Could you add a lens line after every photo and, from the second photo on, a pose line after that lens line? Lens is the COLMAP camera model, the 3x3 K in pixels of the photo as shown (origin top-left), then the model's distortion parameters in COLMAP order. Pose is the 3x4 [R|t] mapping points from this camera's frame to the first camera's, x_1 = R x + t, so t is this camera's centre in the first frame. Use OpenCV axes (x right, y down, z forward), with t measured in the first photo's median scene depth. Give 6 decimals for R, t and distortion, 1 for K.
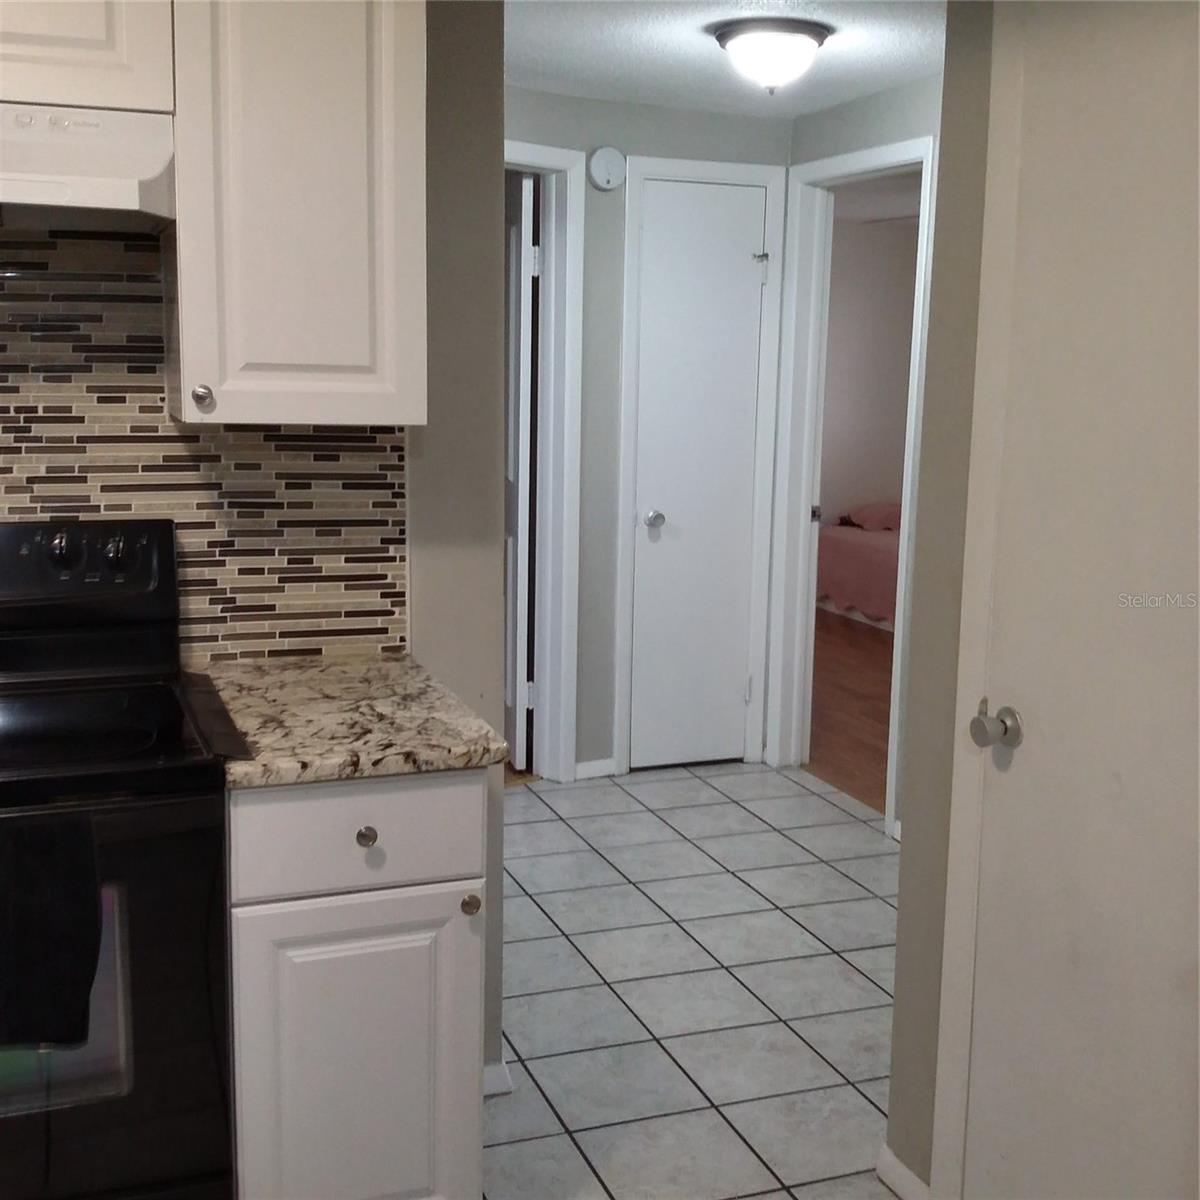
lens RADIAL K [[1508.0, 0, 625.6], [0, 1508.0, 582.4], [0, 0, 1]] dist [0.049463, 0.000000]
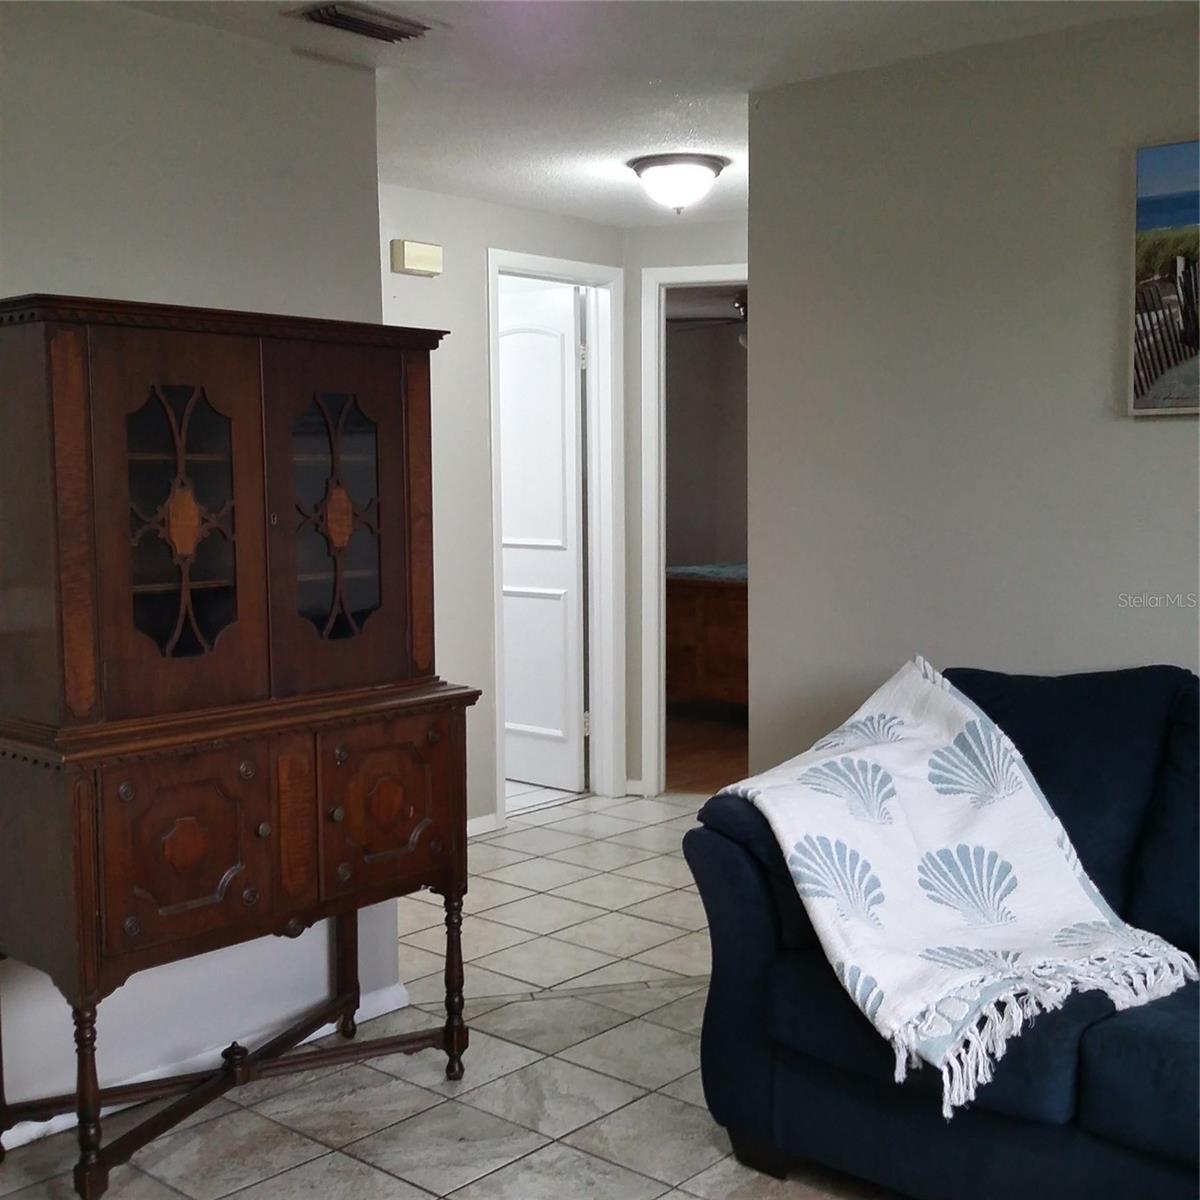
lens RADIAL K [[1508.0, 0, 601.2], [0, 1508.0, 597.7], [0, 0, 1]] dist [0.049463, 0.000000]
pose [[0.473436, 0.055376, -0.879086, 1.608518], [-0.126186, 0.991992, -0.005470, 0.002412], [0.871743, 0.113518, 0.476632, 0.515596]]
